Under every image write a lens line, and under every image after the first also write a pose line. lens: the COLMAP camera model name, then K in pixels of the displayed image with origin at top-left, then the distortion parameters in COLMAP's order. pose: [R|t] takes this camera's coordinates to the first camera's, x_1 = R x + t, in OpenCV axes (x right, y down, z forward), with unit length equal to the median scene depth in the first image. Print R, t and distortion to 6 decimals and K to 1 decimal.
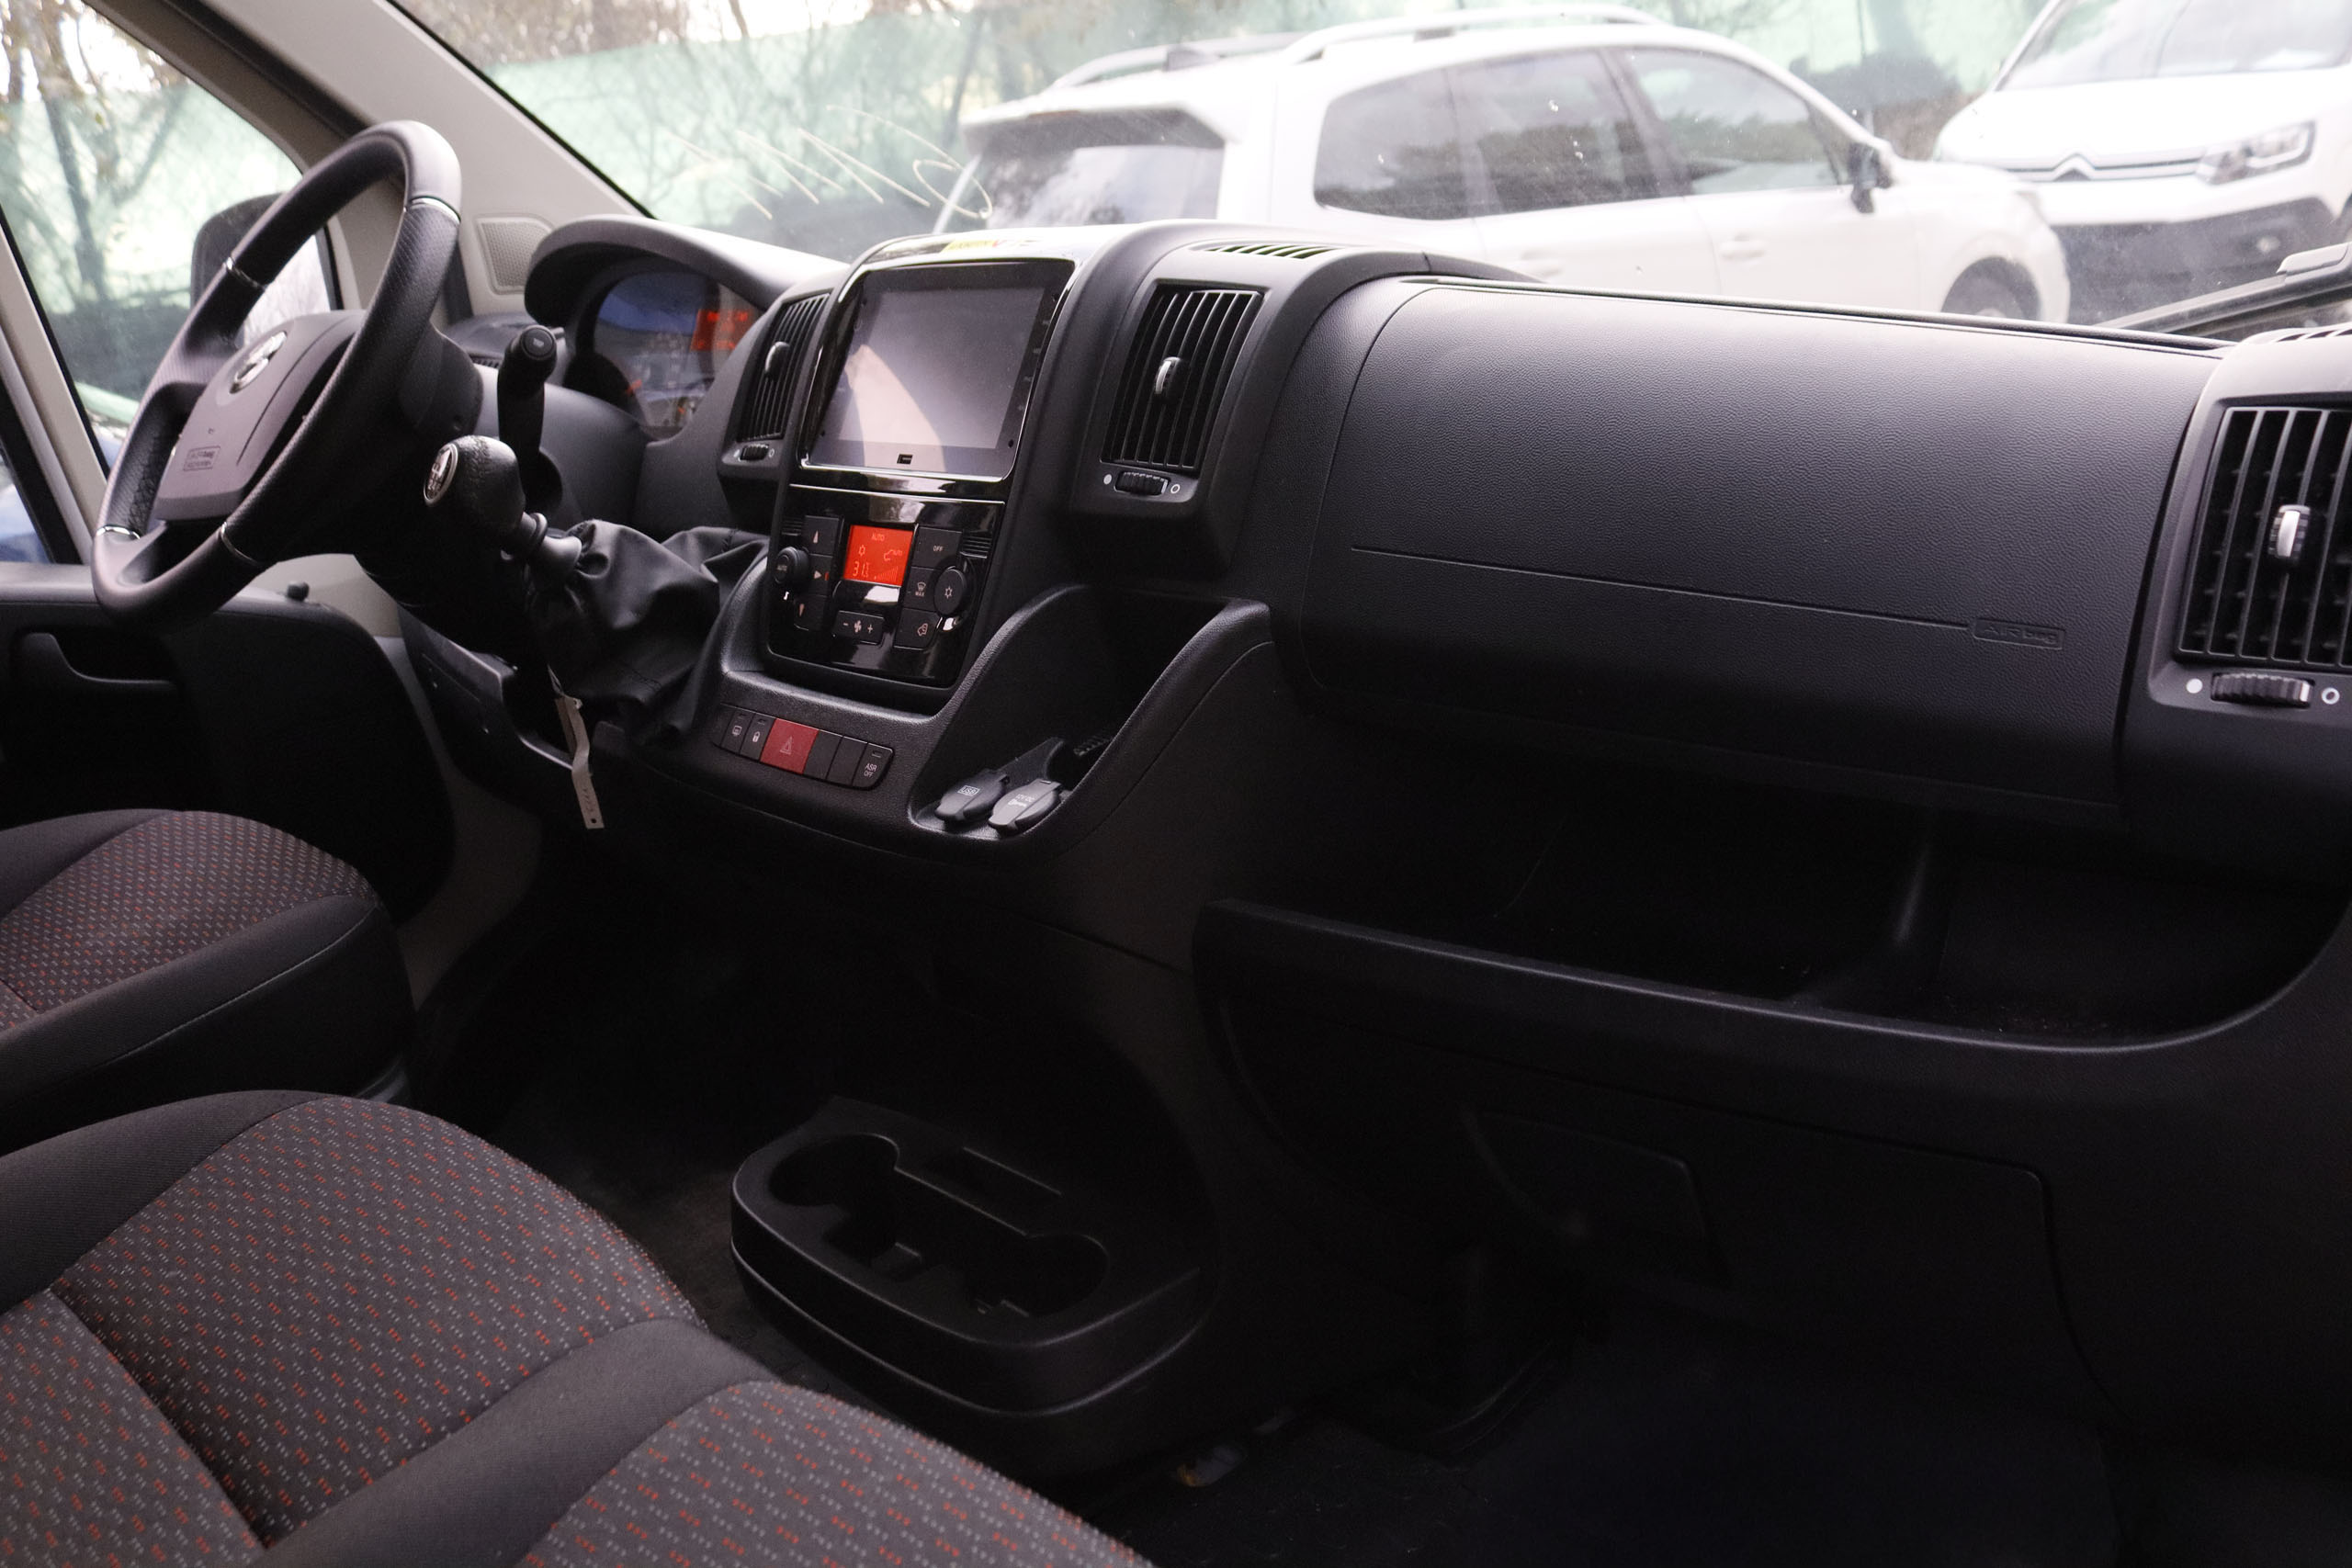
lens RADIAL K [[2133.5, 0, 1176.0], [0, 2133.5, 784.0], [0, 0, 1]] dist [-0.163068, 0.199636]
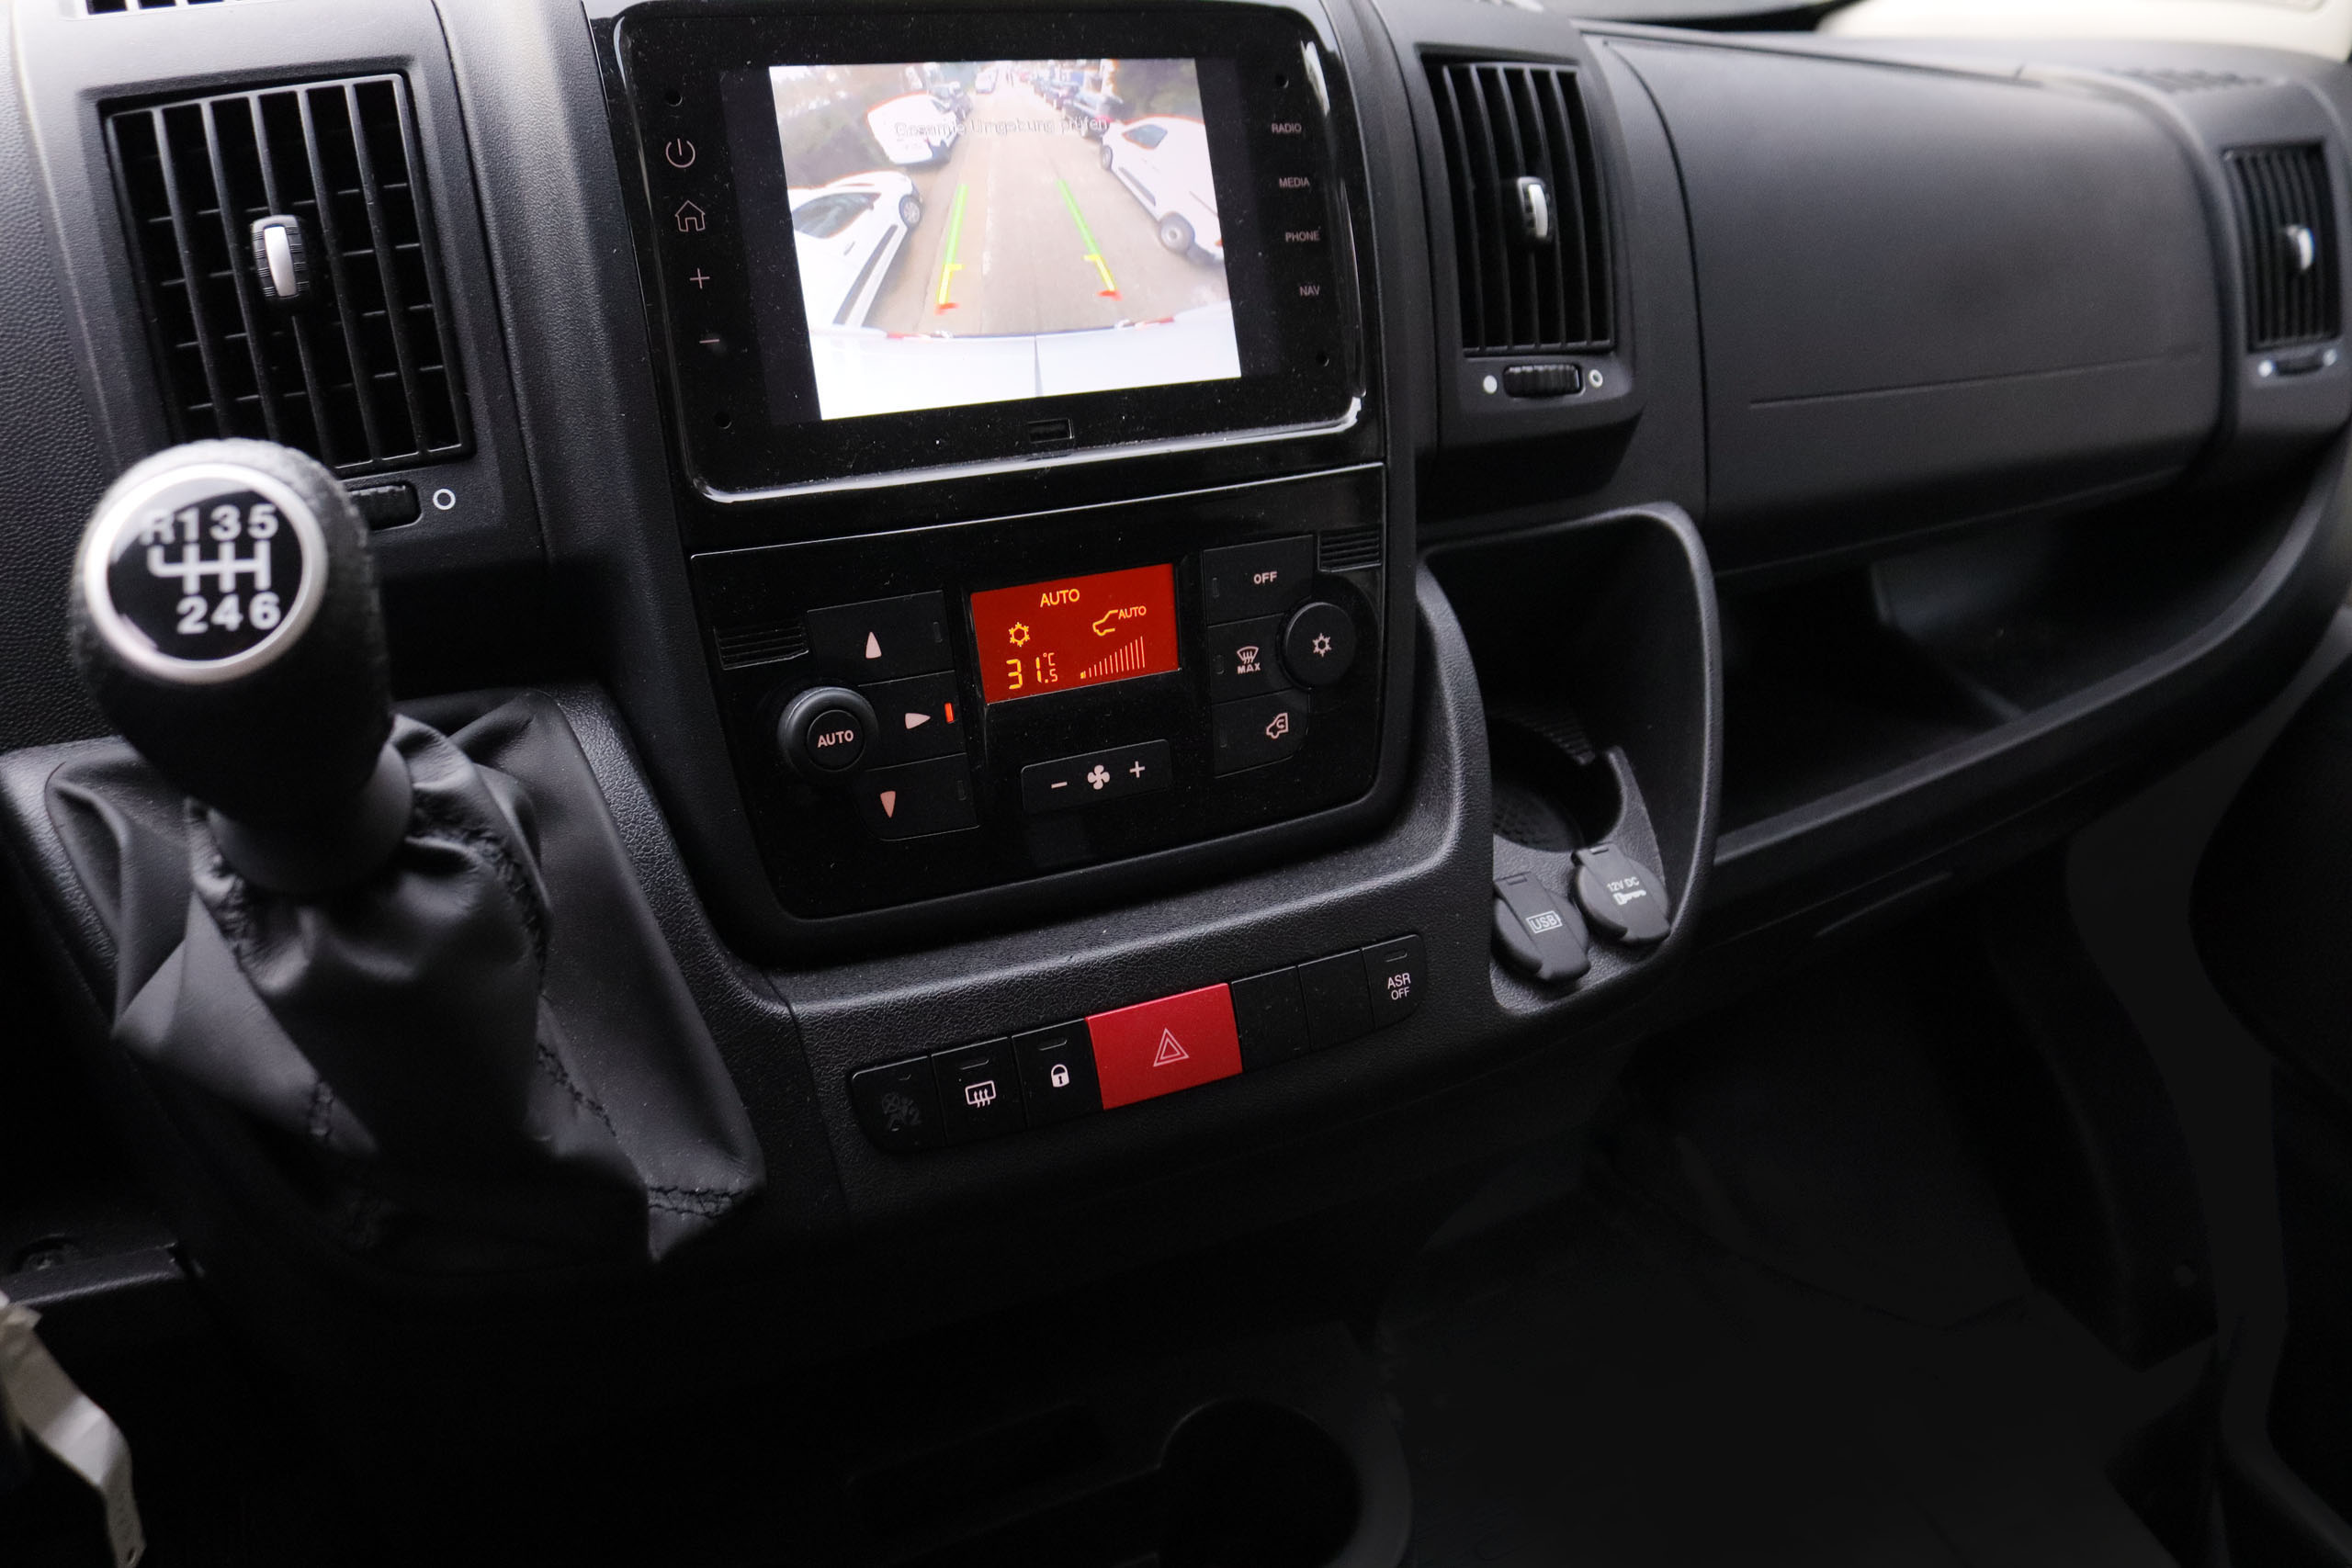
lens RADIAL K [[1964.9, 0, 1176.0], [0, 1964.9, 784.0], [0, 0, 1]] dist [-0.176509, 0.194241]
pose [[0.255292, -0.374638, 0.891332, -0.576250], [0.210880, 0.921260, 0.326818, -0.227220], [-0.943587, 0.104530, 0.314194, 0.862680]]
